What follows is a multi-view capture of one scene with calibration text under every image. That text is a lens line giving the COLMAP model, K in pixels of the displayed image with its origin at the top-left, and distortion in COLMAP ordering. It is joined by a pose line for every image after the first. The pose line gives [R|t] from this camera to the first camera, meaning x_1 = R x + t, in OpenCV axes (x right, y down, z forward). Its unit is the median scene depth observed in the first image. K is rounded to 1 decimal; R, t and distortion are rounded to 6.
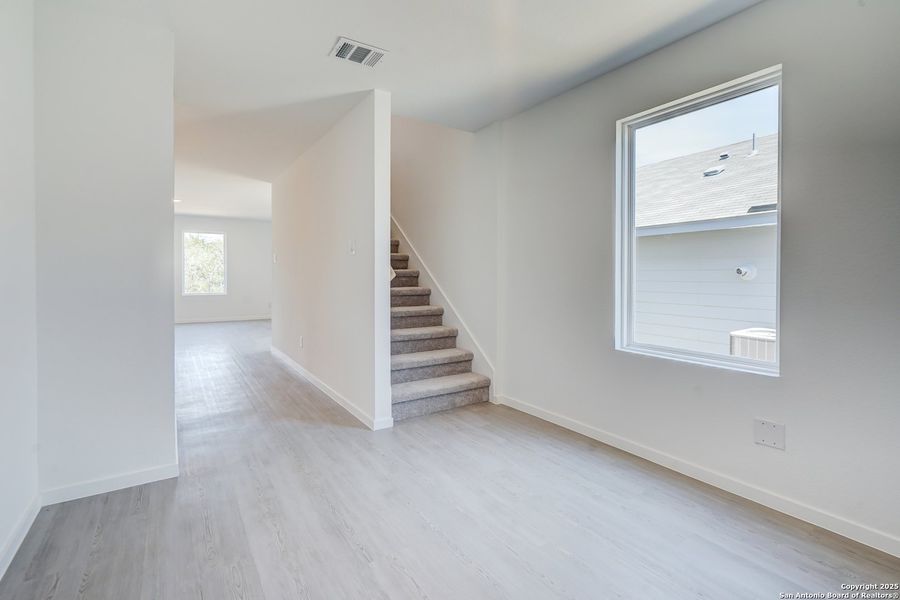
lens RADIAL K [[417.2, 0, 450.4], [0, 417.2, 291.4], [0, 0, 1]] dist [0.000042, 0.000265]
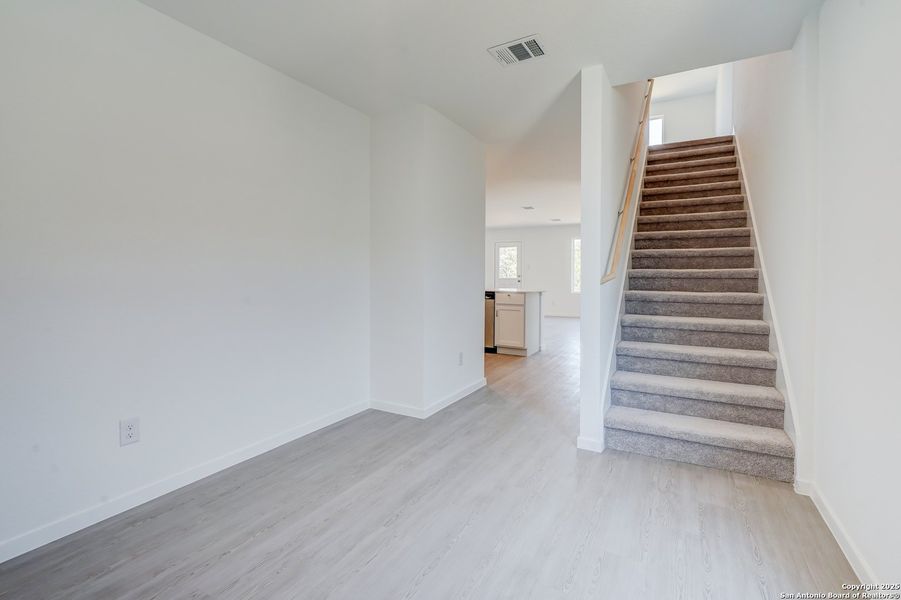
lens RADIAL K [[426.1, 0, 469.1], [0, 426.1, 289.6], [0, 0, 1]] dist [0.000650, 0.000125]
pose [[0.466257, 0.037269, -0.883864, 0.489465], [-0.038881, 0.999010, 0.021614, -0.018559], [0.883794, 0.024288, 0.467244, 0.338833]]
